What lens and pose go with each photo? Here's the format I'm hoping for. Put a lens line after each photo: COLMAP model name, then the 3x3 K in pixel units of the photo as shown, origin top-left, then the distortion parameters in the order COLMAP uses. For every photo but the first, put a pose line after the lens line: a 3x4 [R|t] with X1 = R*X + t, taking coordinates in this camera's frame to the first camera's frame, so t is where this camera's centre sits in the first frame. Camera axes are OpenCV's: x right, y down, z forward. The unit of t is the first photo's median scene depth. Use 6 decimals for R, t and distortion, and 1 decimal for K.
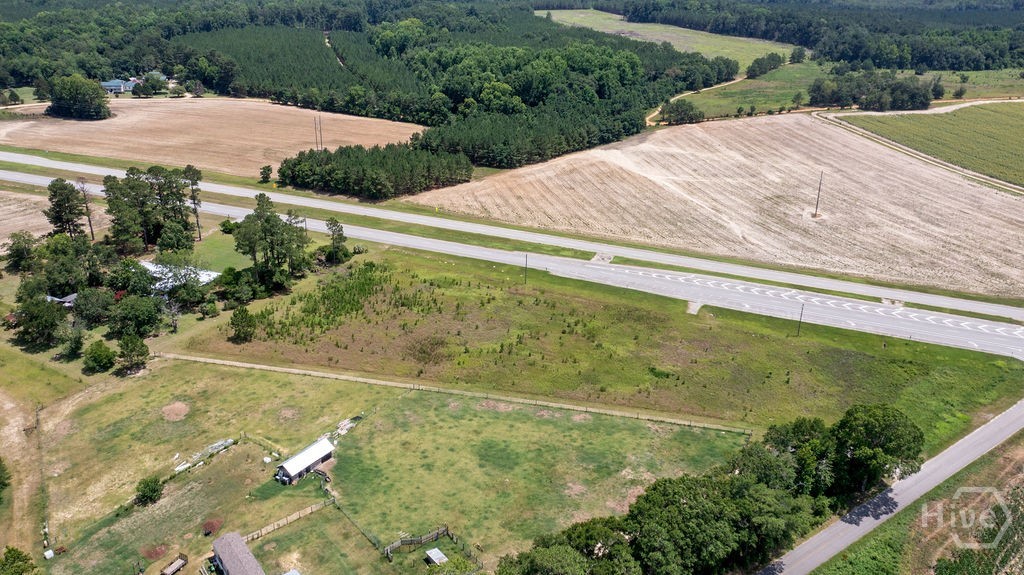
lens RADIAL K [[832.0, 0, 507.0], [0, 832.0, 293.5], [0, 0, 1]] dist [0.010893, 0.009996]
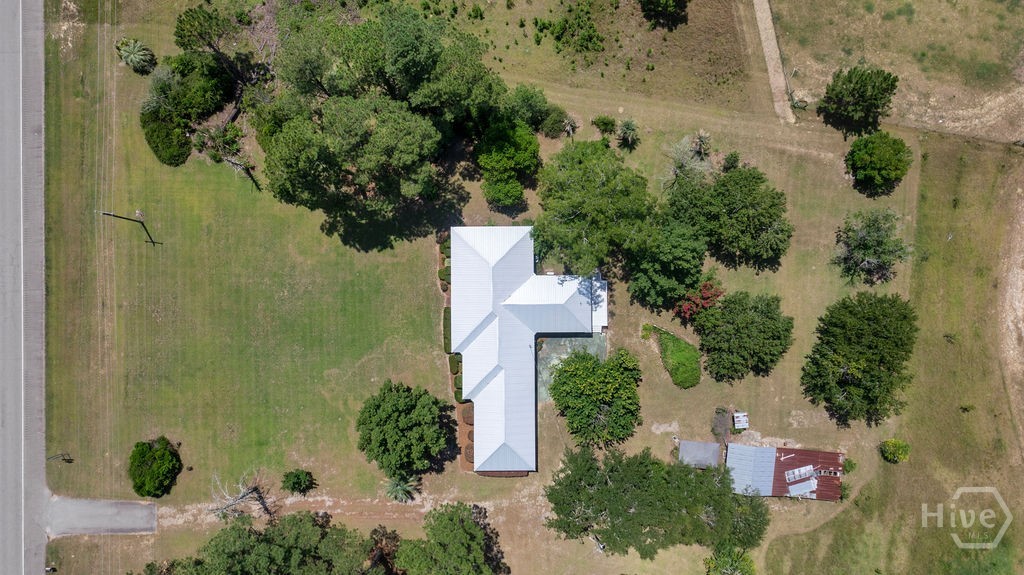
lens RADIAL K [[832.0, 0, 497.1], [0, 832.0, 273.1], [0, 0, 1]] dist [0.010893, 0.009996]
pose [[-0.413516, -0.910383, 0.014376, -0.270605], [0.359922, -0.148940, 0.921018, -0.284489], [-0.836338, 0.386030, 0.389256, 0.600181]]
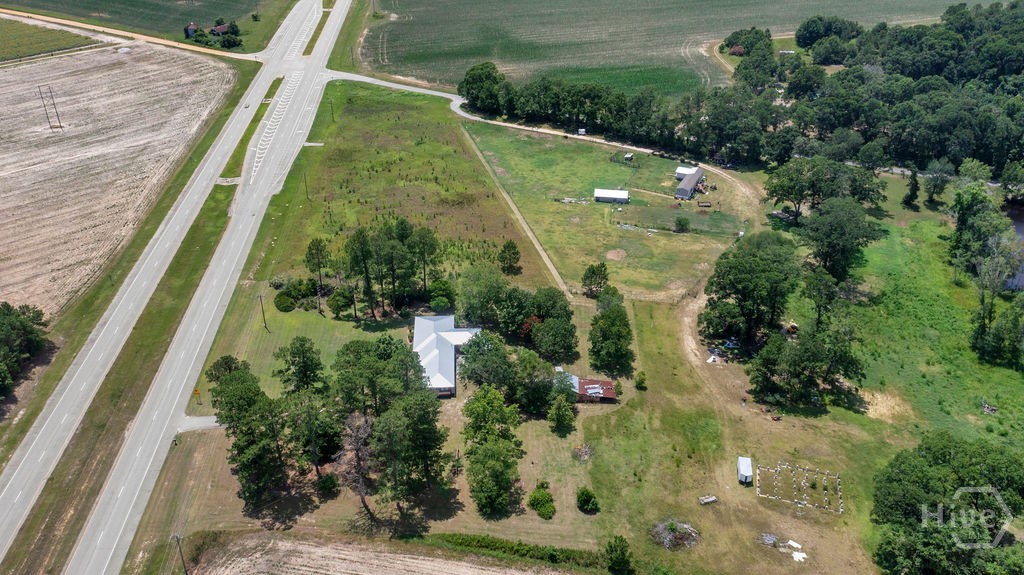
lens RADIAL K [[832.0, 0, 522.9], [0, 832.0, 264.2], [0, 0, 1]] dist [0.010893, 0.009996]
pose [[-0.474287, -0.455088, 0.753622, -0.739892], [0.331432, 0.700750, 0.631745, -0.415566], [-0.815601, 0.549403, -0.181526, 0.747982]]
